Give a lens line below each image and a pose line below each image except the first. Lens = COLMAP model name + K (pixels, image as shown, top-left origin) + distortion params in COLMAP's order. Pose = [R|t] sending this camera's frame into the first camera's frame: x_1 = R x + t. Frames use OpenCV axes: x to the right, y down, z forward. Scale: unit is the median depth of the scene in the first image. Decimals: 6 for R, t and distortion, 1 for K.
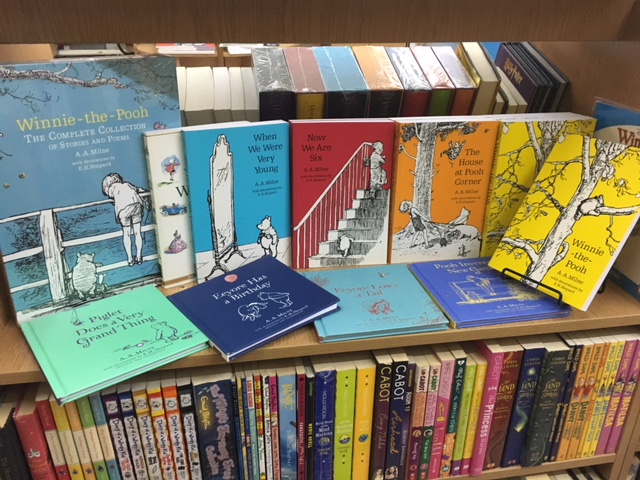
lens RADIAL K [[551.4, 0, 319.6], [0, 551.4, 237.1], [0, 0, 1]] dist [0.068156, -0.087849]
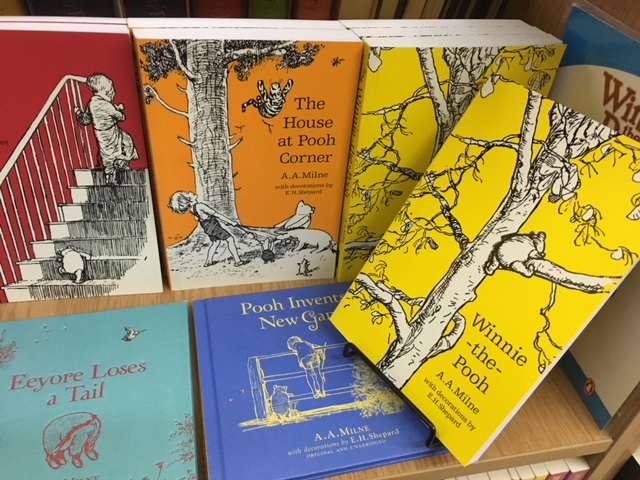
lens RADIAL K [[551.4, 0, 323.1], [0, 551.4, 236.5], [0, 0, 1]] dist [0.068156, -0.087849]
pose [[0.997880, 0.030475, 0.057512, 0.277867], [-0.044907, 0.961970, 0.269440, -0.182700], [-0.047114, -0.271451, 0.961298, 0.527638]]
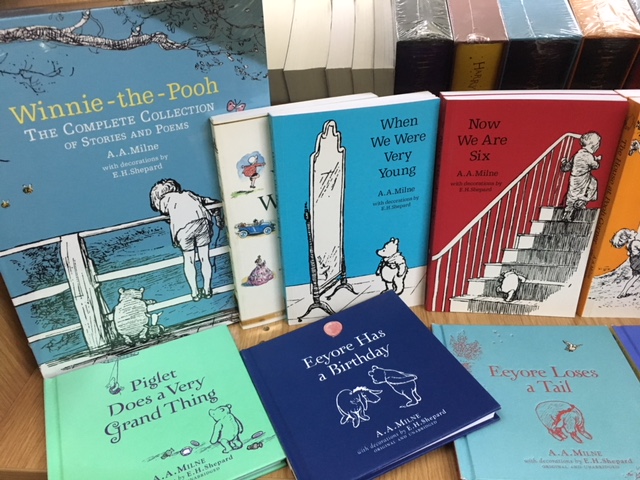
lens RADIAL K [[551.4, 0, 317.8], [0, 551.4, 237.3], [0, 0, 1]] dist [0.068156, -0.087849]
pose [[0.969823, 0.091276, -0.226078, -0.034234], [-0.055379, 0.985510, 0.160324, -0.146906], [0.237436, -0.142966, 0.960825, 0.355747]]
